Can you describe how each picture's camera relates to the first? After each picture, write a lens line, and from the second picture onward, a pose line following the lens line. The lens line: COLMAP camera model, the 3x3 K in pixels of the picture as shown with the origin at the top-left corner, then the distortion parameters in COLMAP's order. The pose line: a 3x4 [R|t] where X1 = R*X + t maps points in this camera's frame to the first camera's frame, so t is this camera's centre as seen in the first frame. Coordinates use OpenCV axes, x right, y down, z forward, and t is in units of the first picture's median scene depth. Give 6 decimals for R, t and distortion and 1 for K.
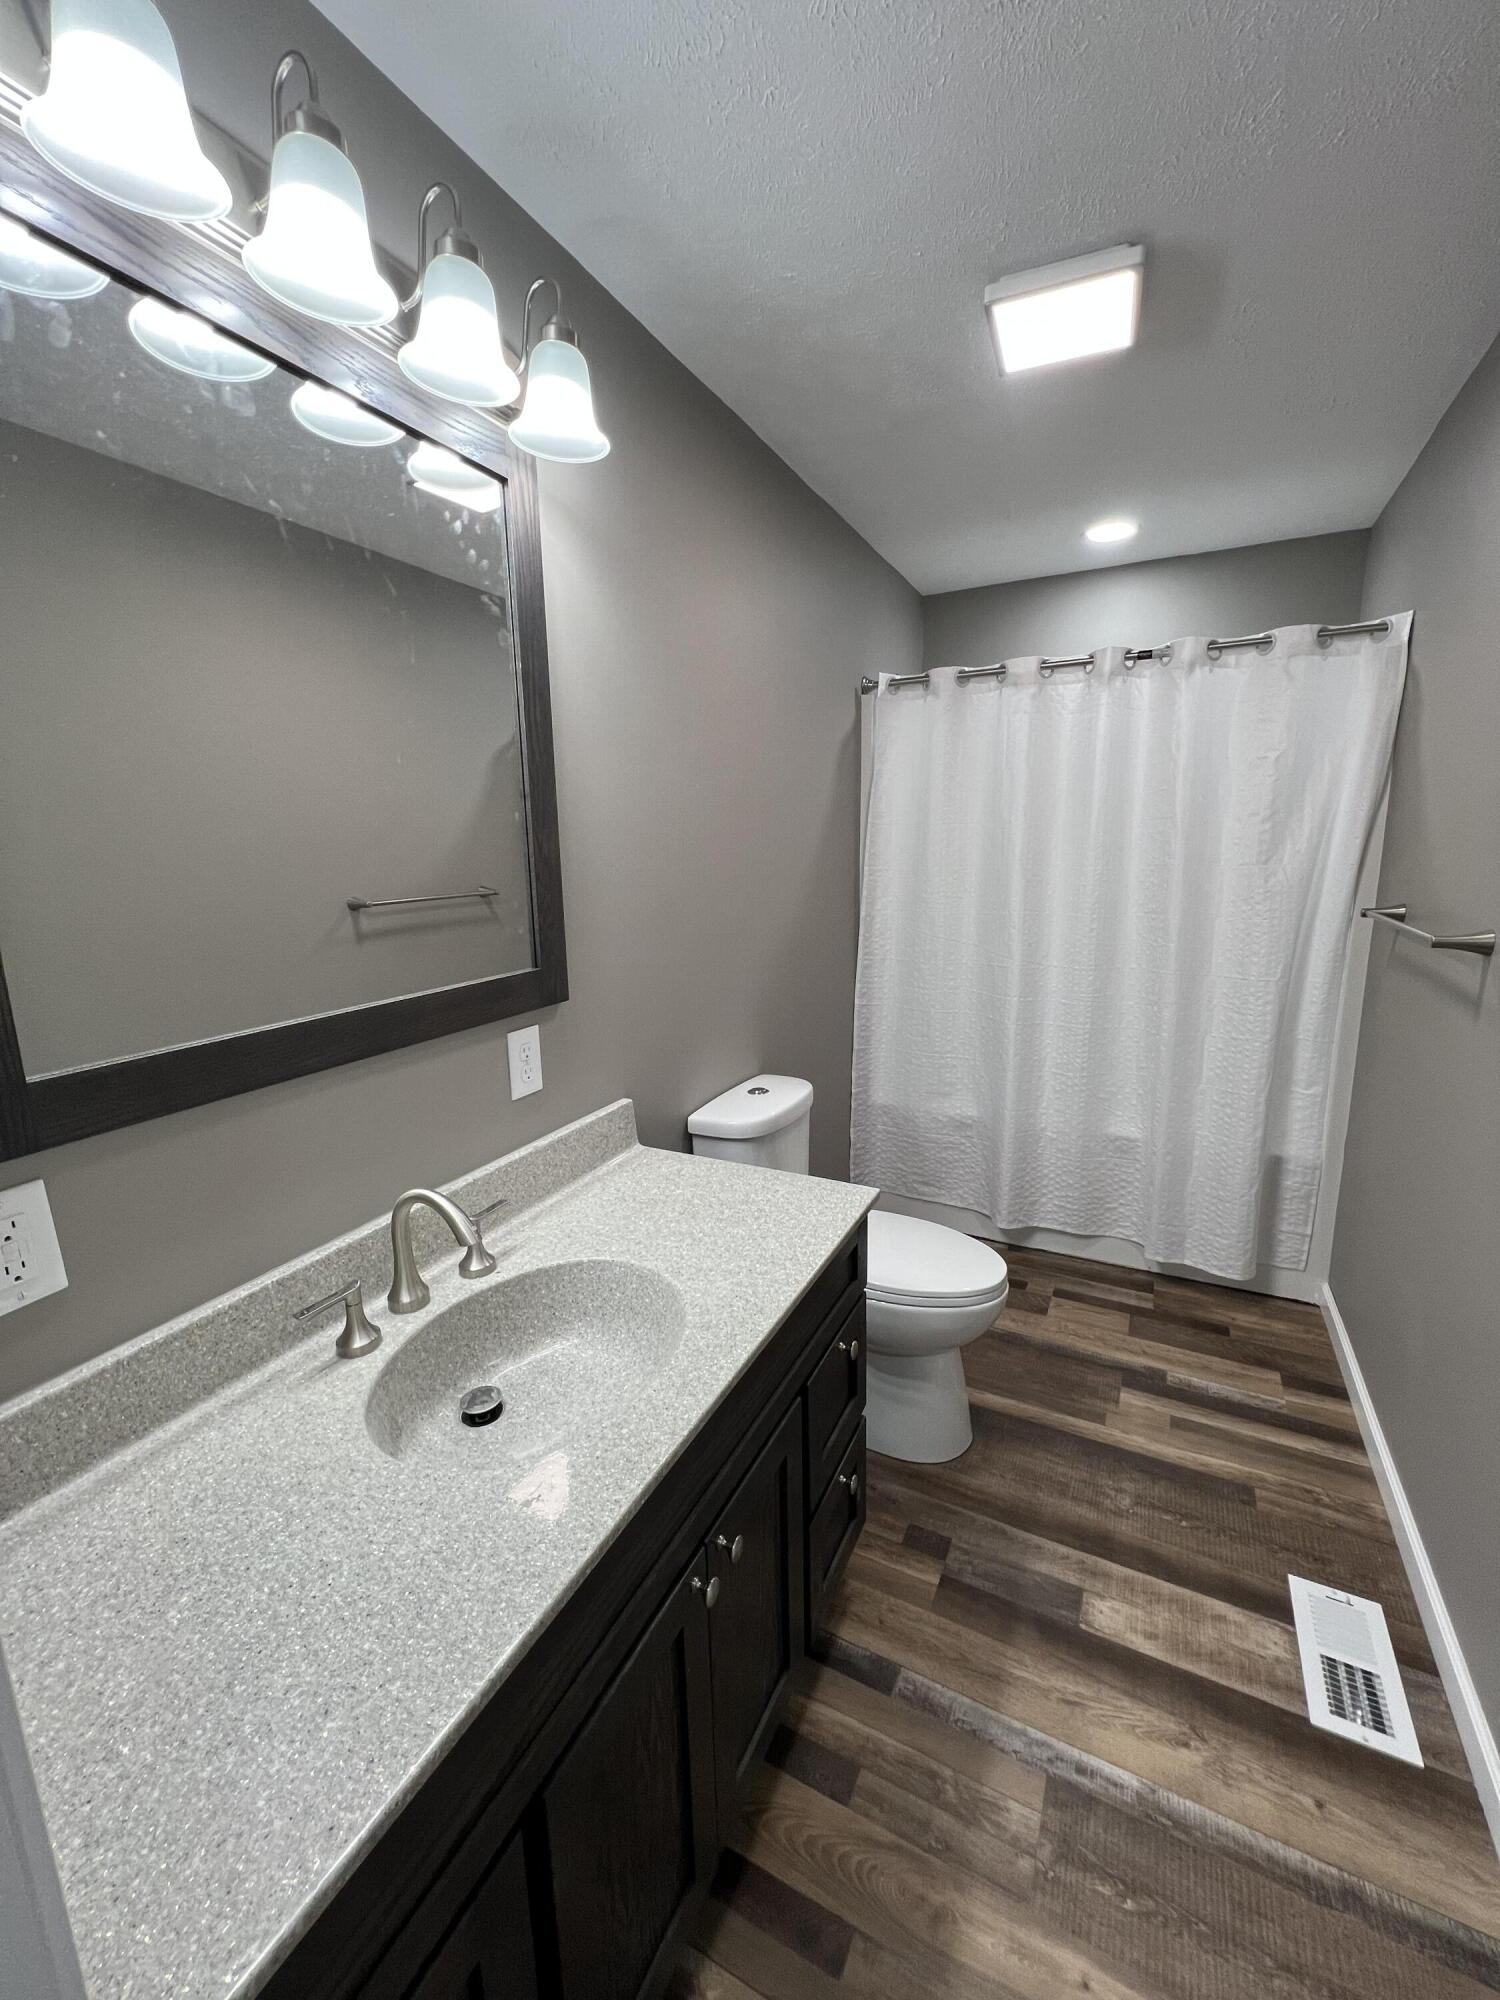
lens RADIAL K [[801.5, 0, 756.1], [0, 801.5, 996.5], [0, 0, 1]] dist [-0.000574, 0.000406]
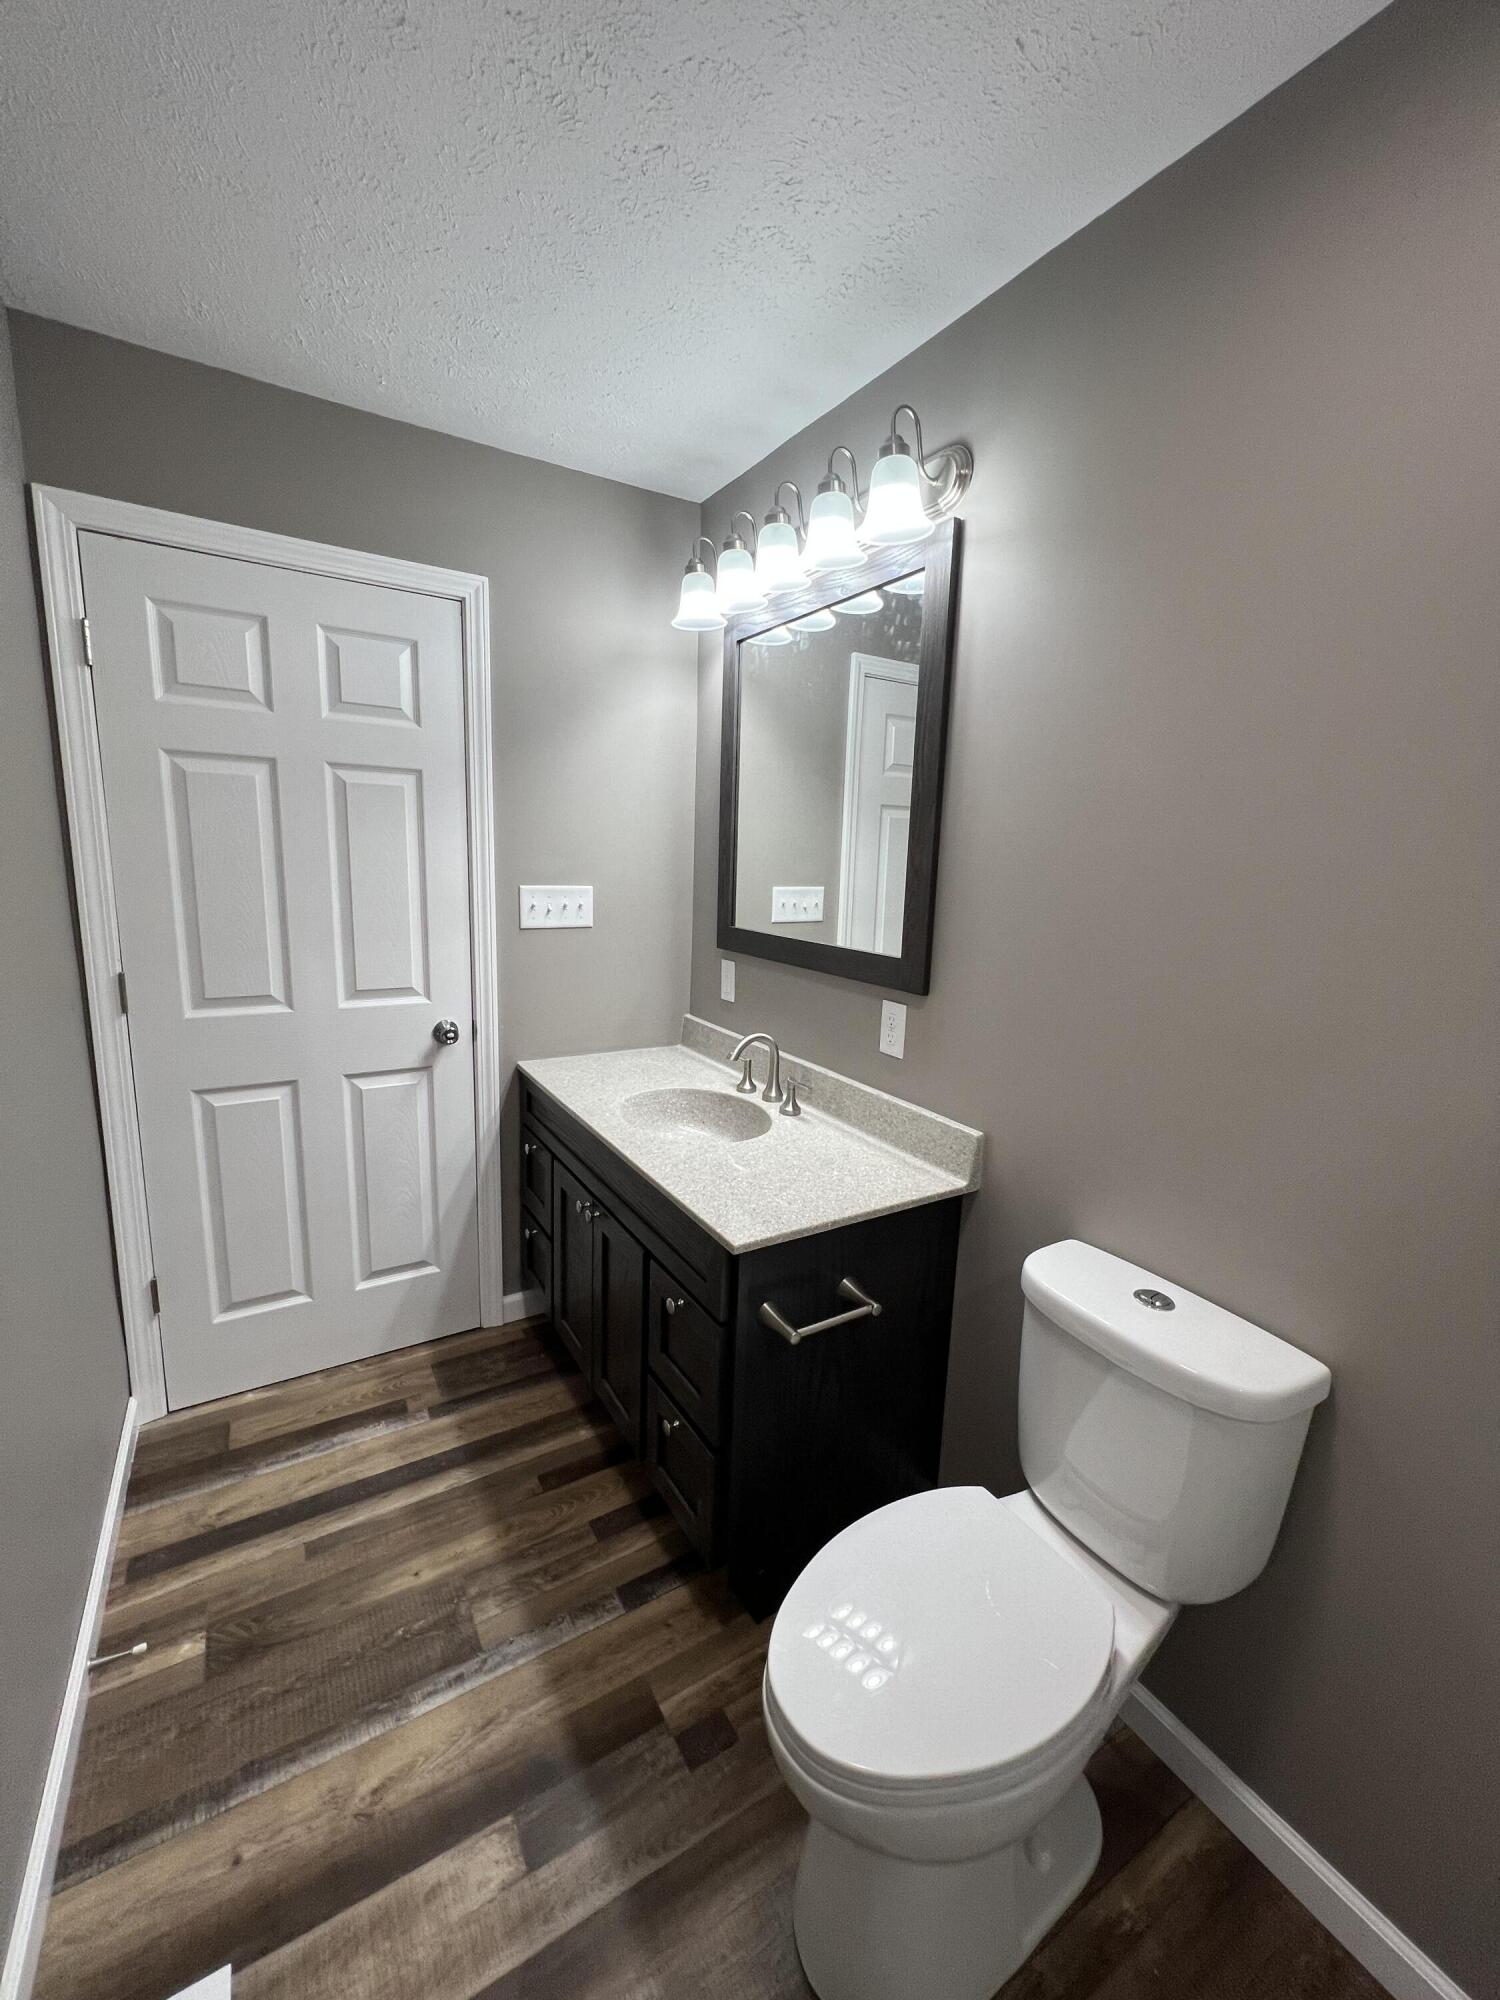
lens RADIAL K [[801.5, 0, 756.1], [0, 801.5, 996.5], [0, 0, 1]] dist [-0.000574, 0.000406]
pose [[-0.520903, 0.151253, -0.840108, 0.921893], [-0.191243, 0.938480, 0.287543, -0.302638], [0.831917, 0.310447, -0.459931, 1.464862]]
